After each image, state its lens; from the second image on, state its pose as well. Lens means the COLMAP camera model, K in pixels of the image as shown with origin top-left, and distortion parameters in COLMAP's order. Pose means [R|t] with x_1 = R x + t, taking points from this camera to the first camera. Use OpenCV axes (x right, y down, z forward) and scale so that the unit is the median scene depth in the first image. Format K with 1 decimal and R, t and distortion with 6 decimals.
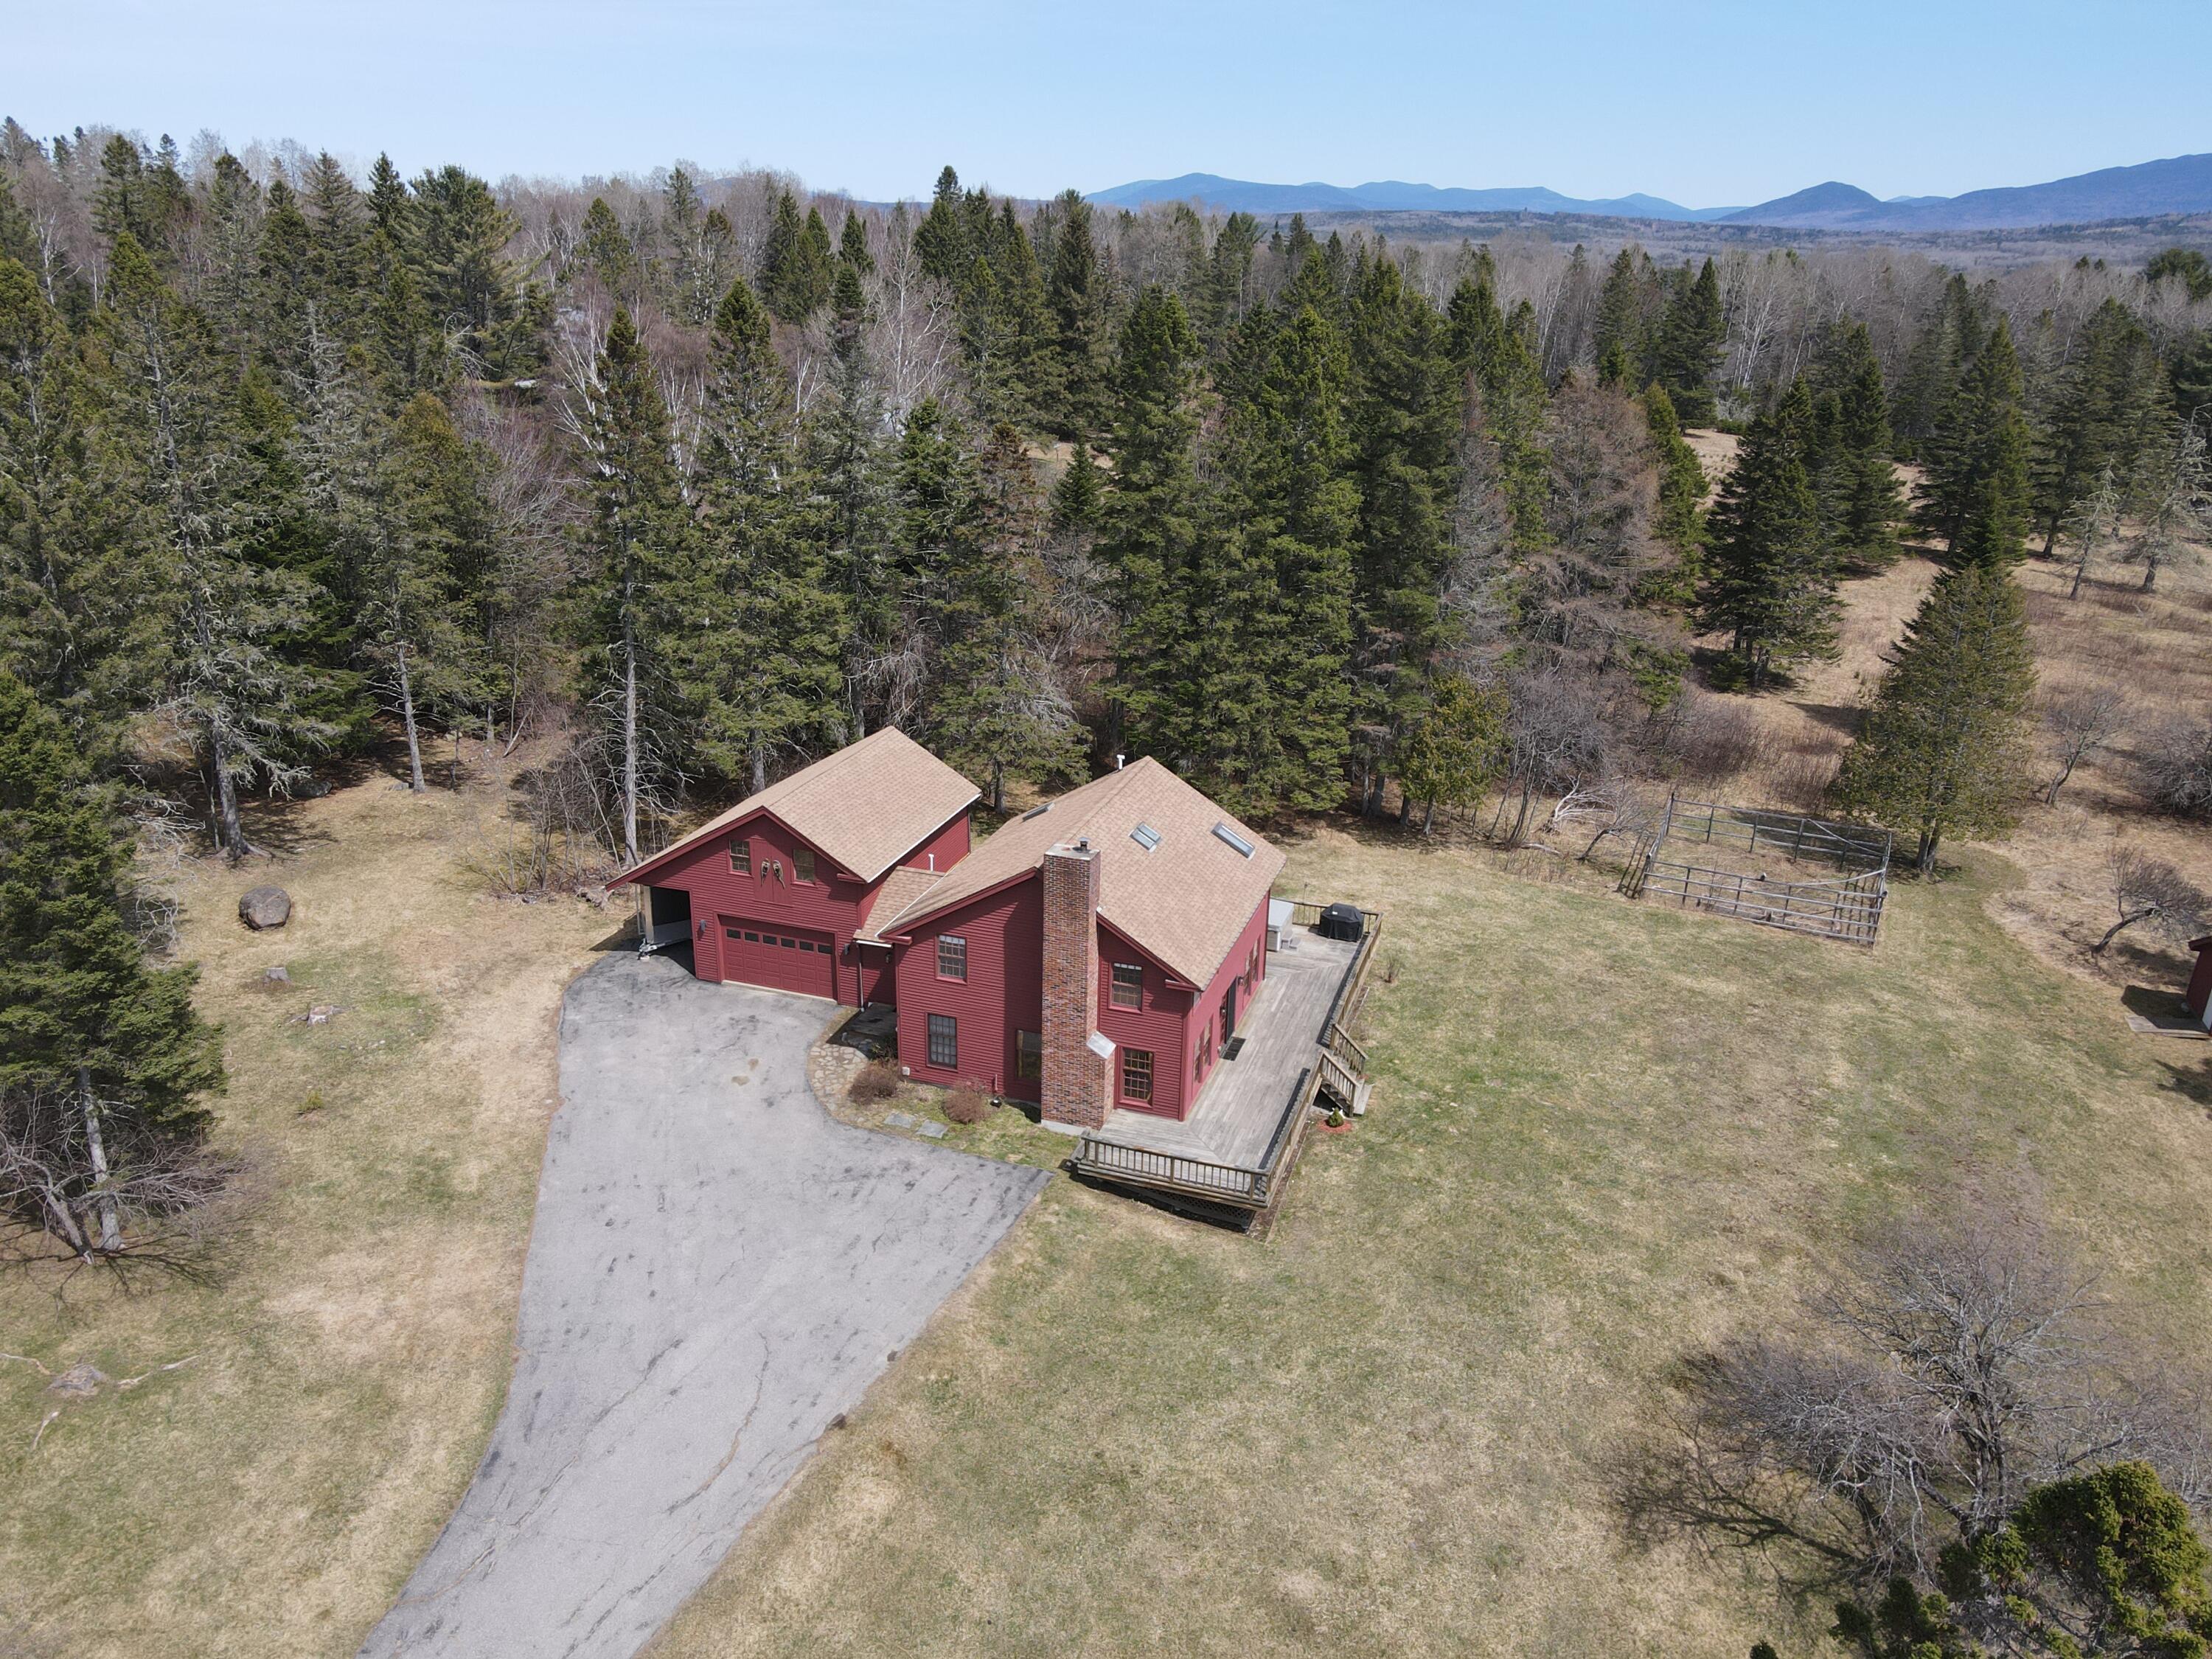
lens RADIAL K [[1629.2, 0, 1091.0], [0, 1629.2, 827.5], [0, 0, 1]] dist [-0.009539, 0.027141]
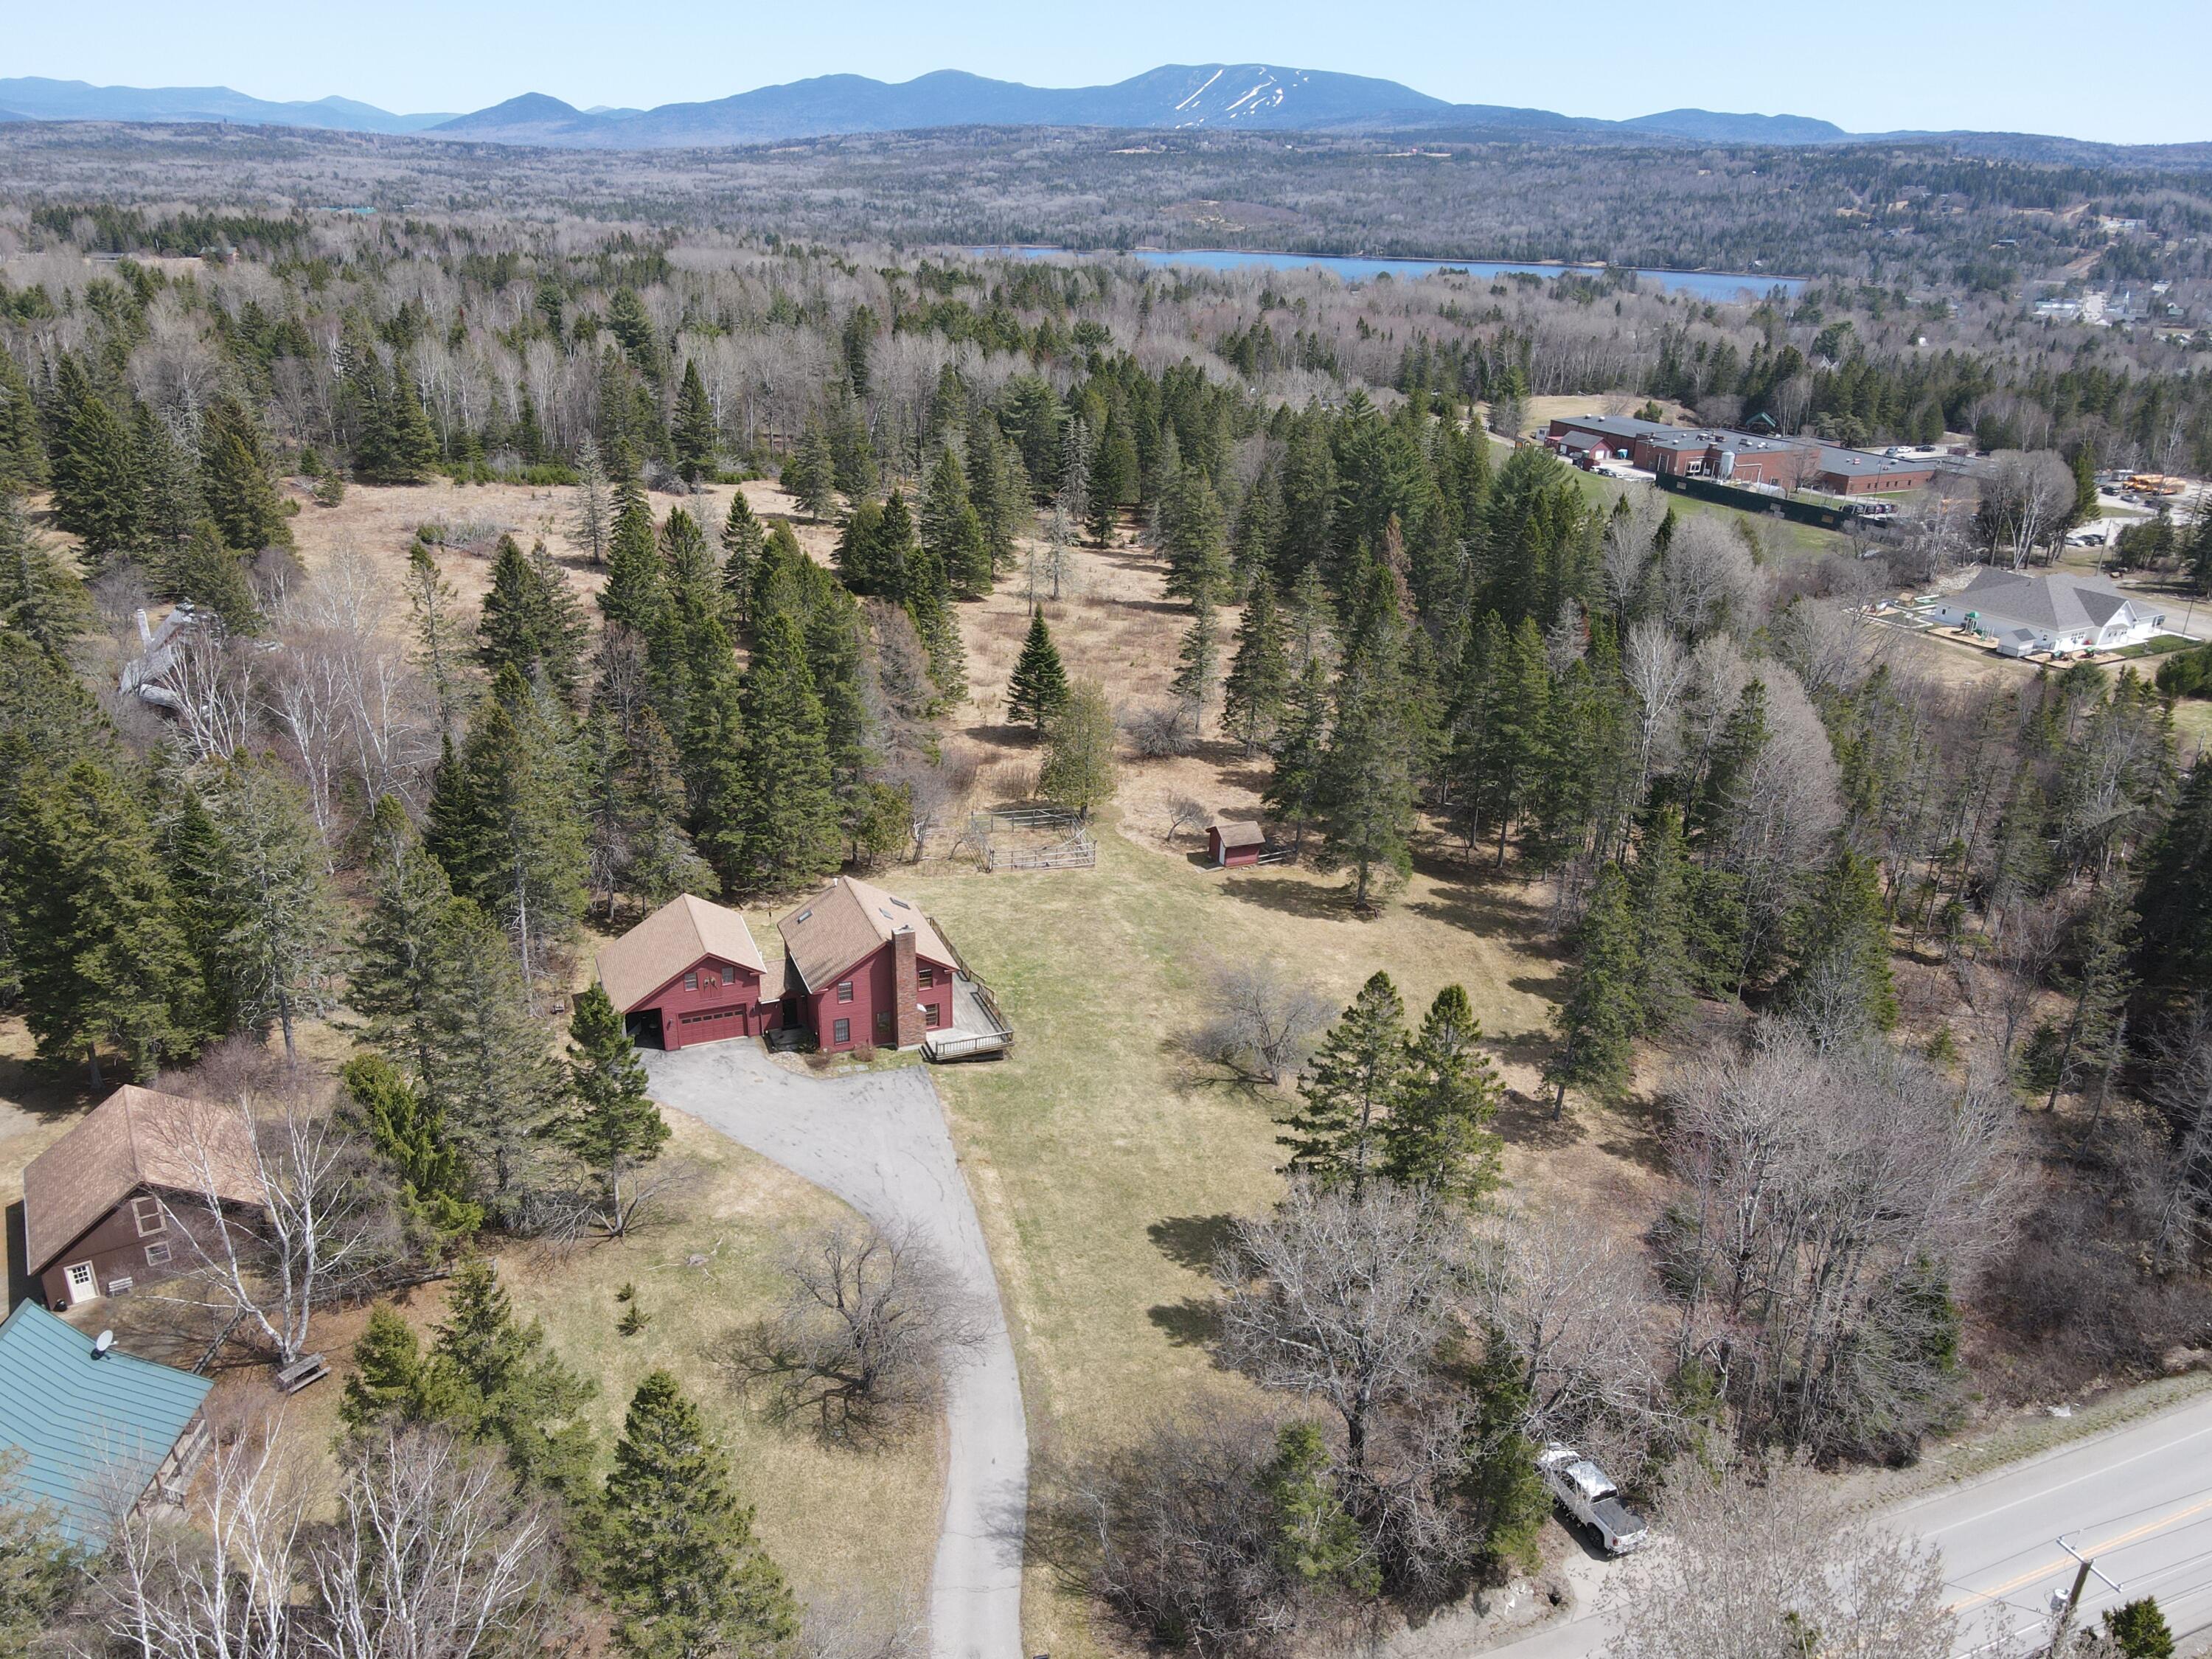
lens RADIAL K [[1629.2, 0, 1091.0], [0, 1629.2, 827.5], [0, 0, 1]] dist [-0.009539, 0.027141]
pose [[0.761333, -0.248212, 0.598968, -1.097725], [0.217521, 0.968060, 0.124677, -0.338208], [-0.610783, 0.035367, 0.791008, -0.955112]]
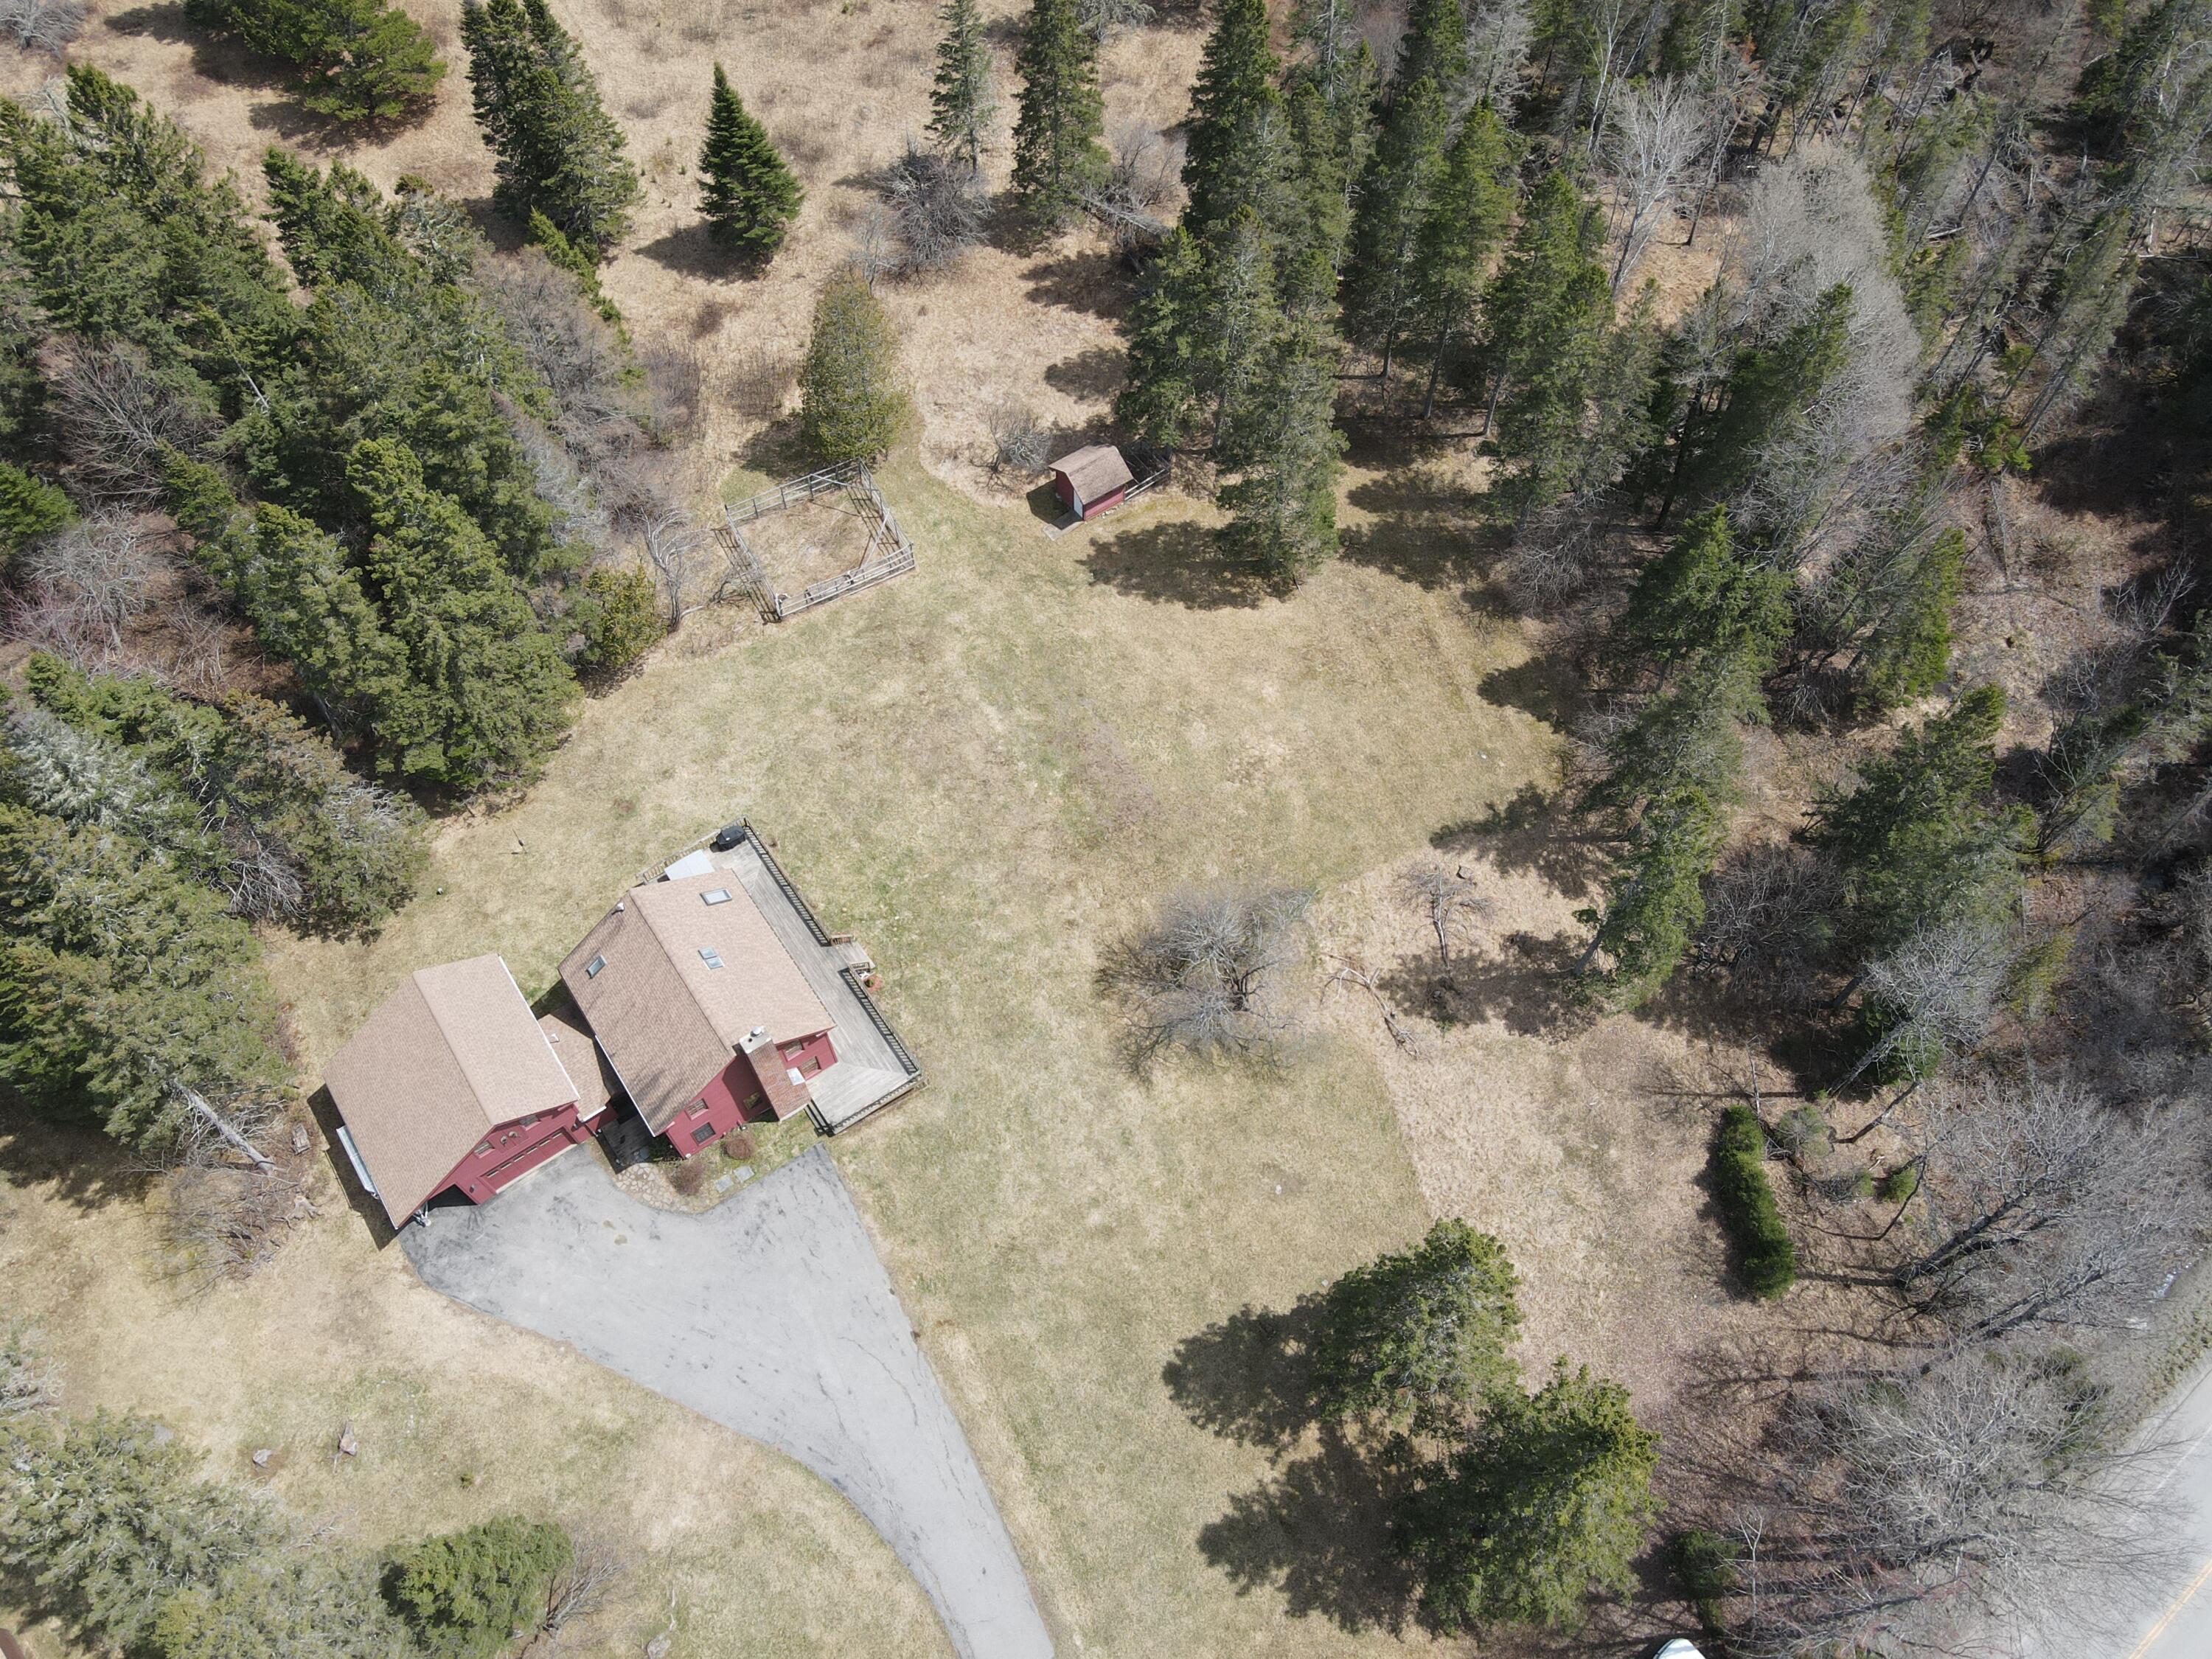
lens RADIAL K [[1629.2, 0, 1091.0], [0, 1629.2, 827.5], [0, 0, 1]] dist [-0.009539, 0.027141]
pose [[0.594159, -0.703820, 0.389374, -0.288161], [0.306960, 0.645858, 0.699030, -1.131797], [-0.743472, -0.295813, 0.599787, -0.198911]]
